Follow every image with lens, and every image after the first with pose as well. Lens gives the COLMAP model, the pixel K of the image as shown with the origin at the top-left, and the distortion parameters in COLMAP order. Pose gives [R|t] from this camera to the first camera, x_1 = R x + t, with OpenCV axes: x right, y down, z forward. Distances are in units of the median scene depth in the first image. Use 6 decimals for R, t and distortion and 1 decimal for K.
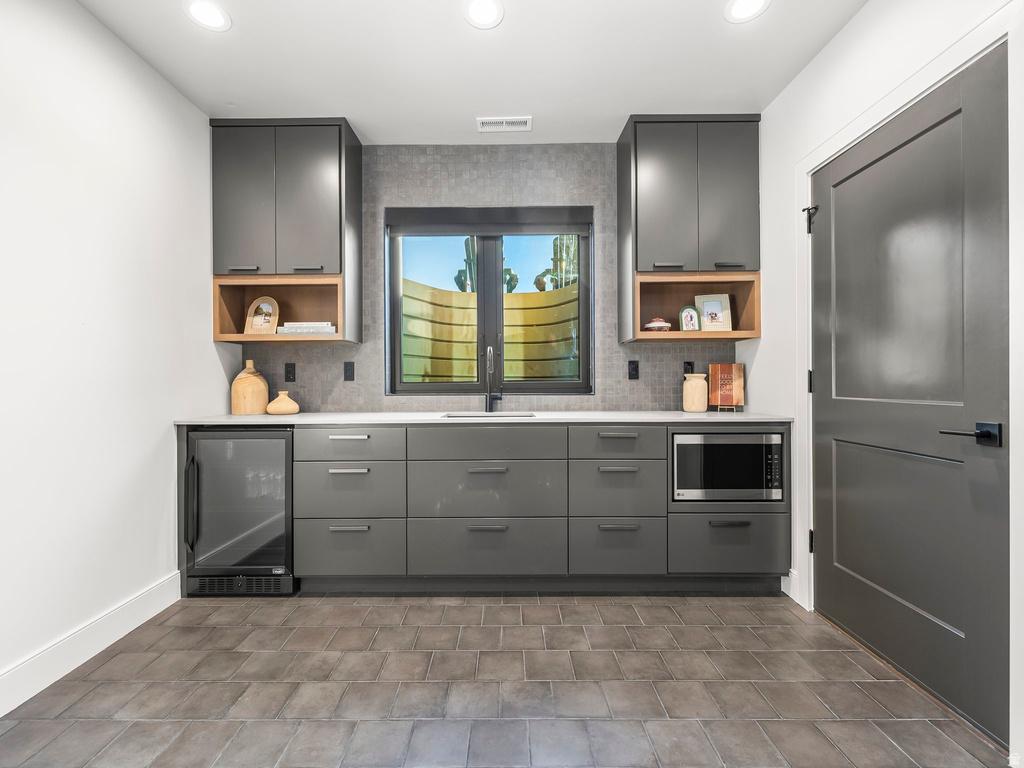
lens RADIAL K [[431.2, 0, 505.8], [0, 431.2, 384.3], [0, 0, 1]] dist [0.000173, 0.000085]
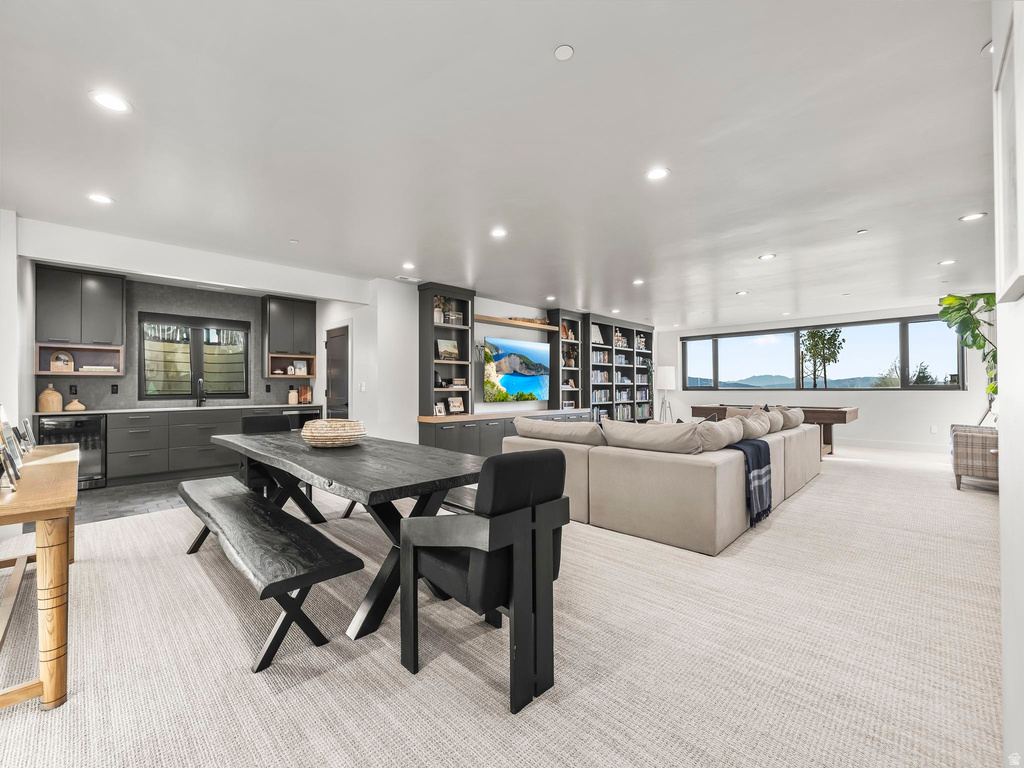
lens RADIAL K [[431.2, 0, 505.8], [0, 431.2, 384.3], [0, 0, 1]] dist [0.000173, 0.000085]
pose [[0.708978, 0.006703, 0.705199, -0.514584], [0.005083, 0.999880, -0.014614, -0.014634], [-0.705212, 0.013945, 0.708859, -1.830613]]
